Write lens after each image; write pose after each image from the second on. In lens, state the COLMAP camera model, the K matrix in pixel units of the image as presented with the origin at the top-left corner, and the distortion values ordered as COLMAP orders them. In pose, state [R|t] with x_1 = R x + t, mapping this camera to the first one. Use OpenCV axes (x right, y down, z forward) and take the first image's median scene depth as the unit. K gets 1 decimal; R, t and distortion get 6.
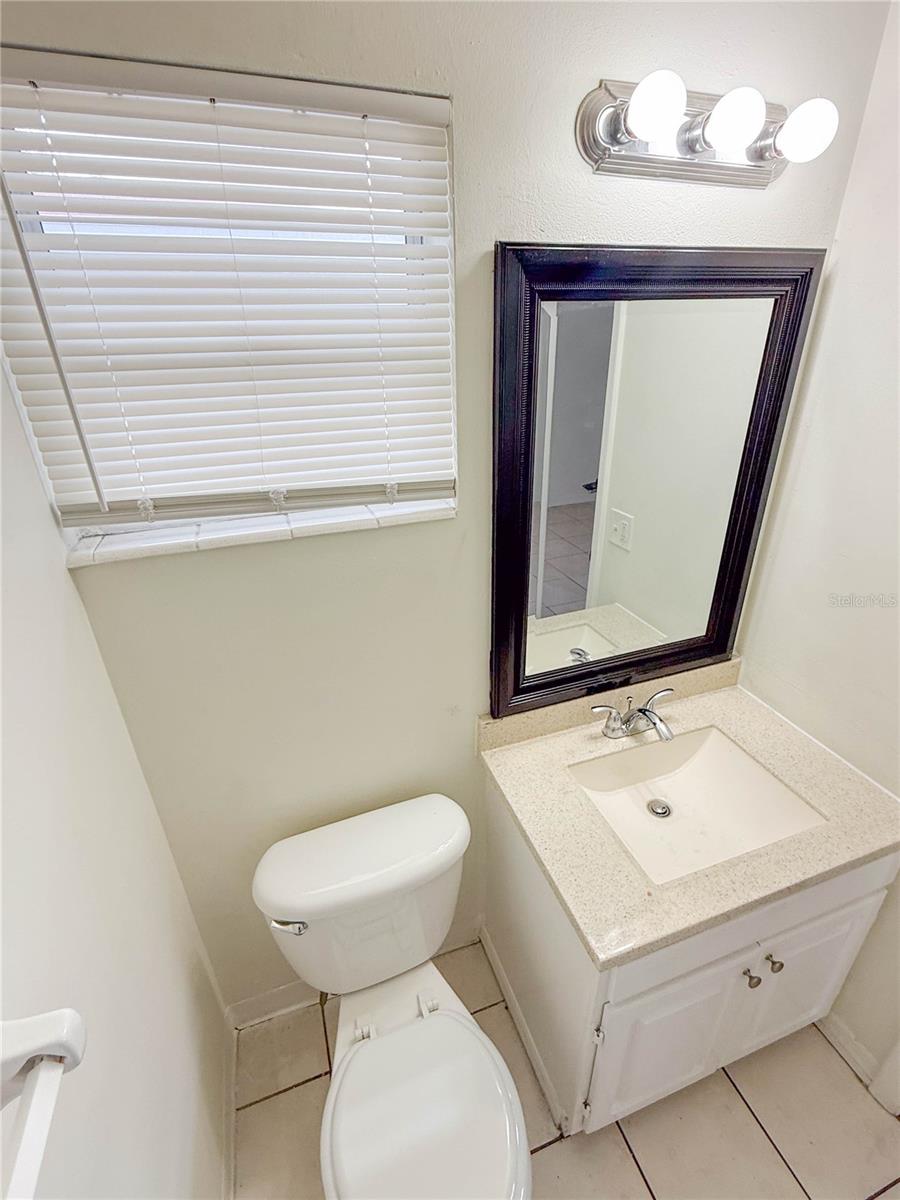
lens RADIAL K [[546.5, 0, 451.0], [0, 546.5, 603.7], [0, 0, 1]] dist [0.000608, 0.000590]
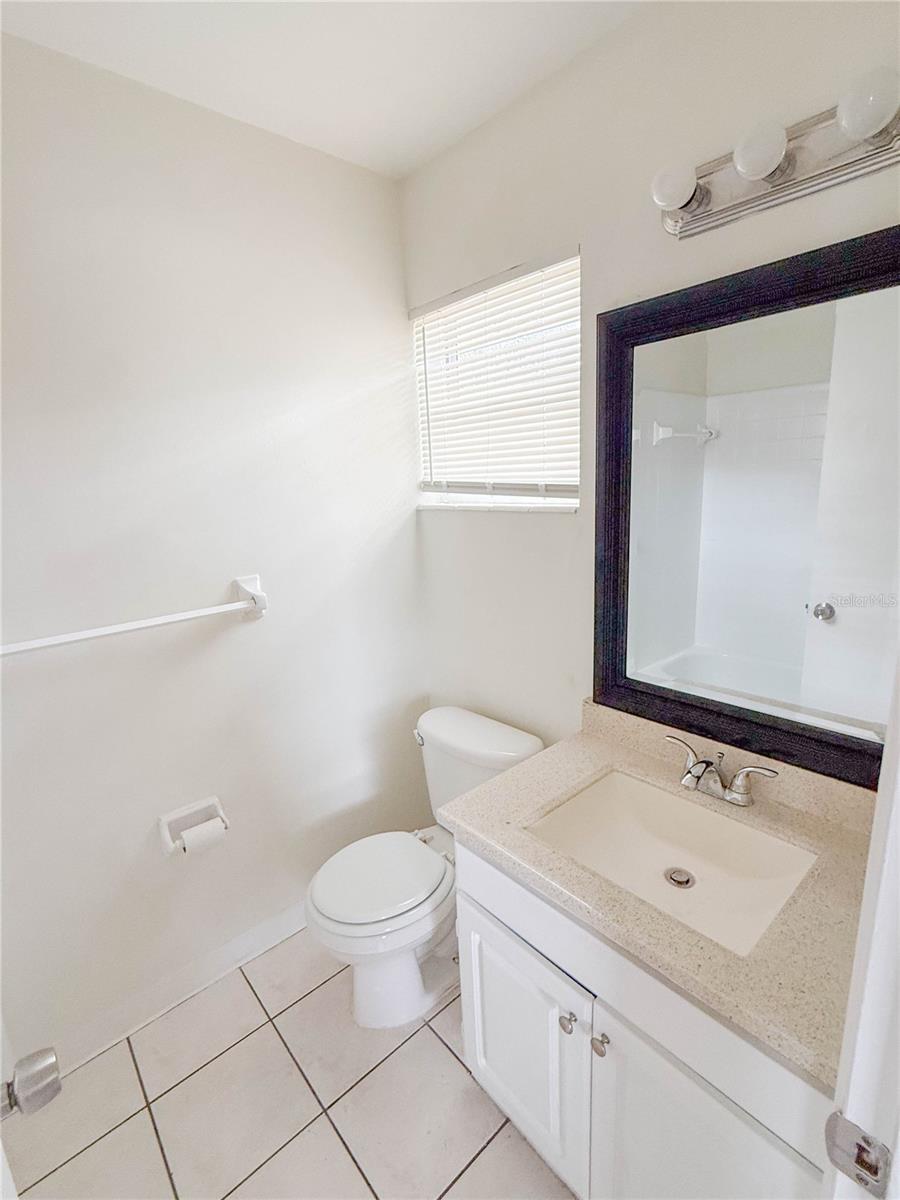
lens RADIAL K [[546.5, 0, 451.0], [0, 546.5, 603.7], [0, 0, 1]] dist [0.000608, 0.000590]
pose [[0.371468, 0.205908, -0.905325, 1.202519], [-0.379313, 0.923665, 0.054441, 0.093109], [0.847427, 0.323179, 0.421216, 0.263293]]
